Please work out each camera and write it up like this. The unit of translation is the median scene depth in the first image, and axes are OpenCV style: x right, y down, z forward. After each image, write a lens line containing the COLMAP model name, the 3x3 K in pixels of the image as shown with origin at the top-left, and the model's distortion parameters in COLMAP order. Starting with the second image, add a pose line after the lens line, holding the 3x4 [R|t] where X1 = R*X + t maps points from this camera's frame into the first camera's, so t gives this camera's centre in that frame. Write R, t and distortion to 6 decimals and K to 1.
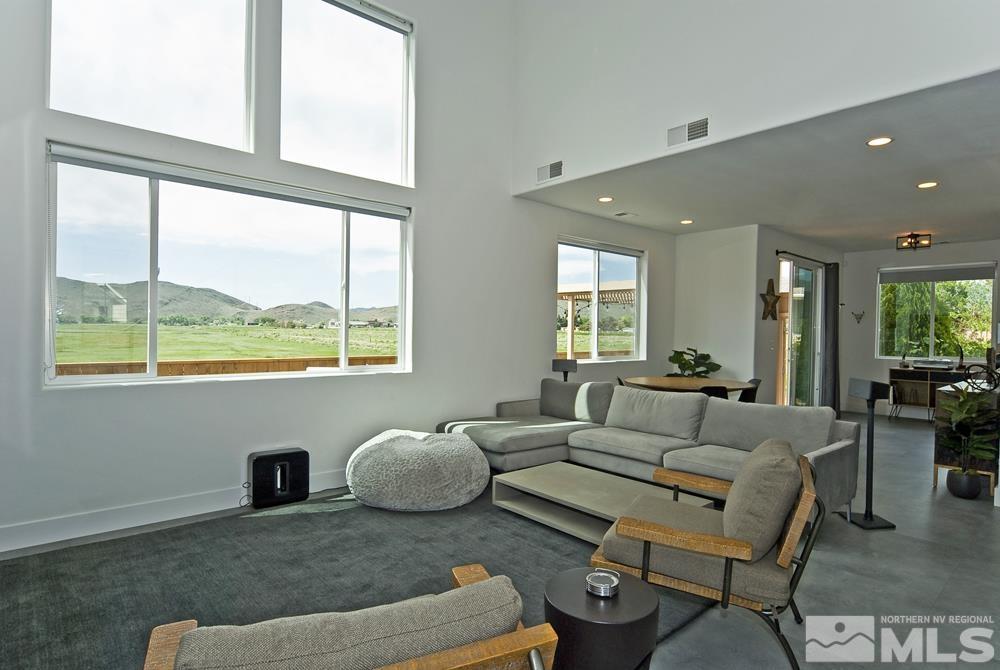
lens RADIAL K [[538.9, 0, 502.7], [0, 538.9, 335.0], [0, 0, 1]] dist [-0.003449, 0.000079]
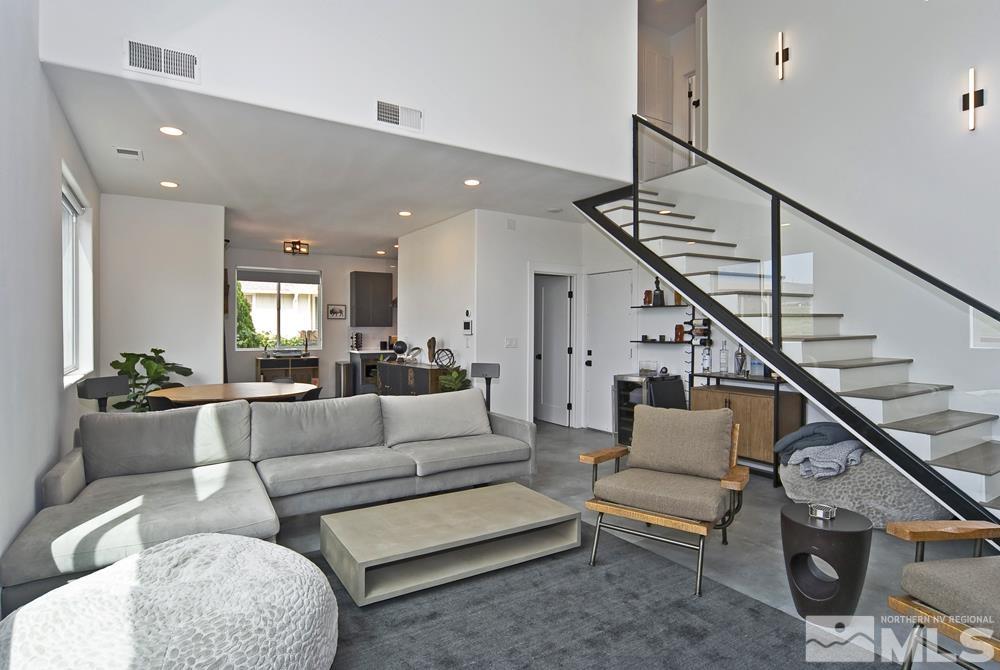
lens RADIAL K [[538.9, 0, 503.1], [0, 538.9, 331.7], [0, 0, 1]] dist [-0.003449, 0.000079]
pose [[0.143716, -0.019483, 0.989427, -0.541115], [0.012508, 0.999762, 0.017870, -0.014537], [-0.989540, 0.009807, 0.143926, 0.662686]]
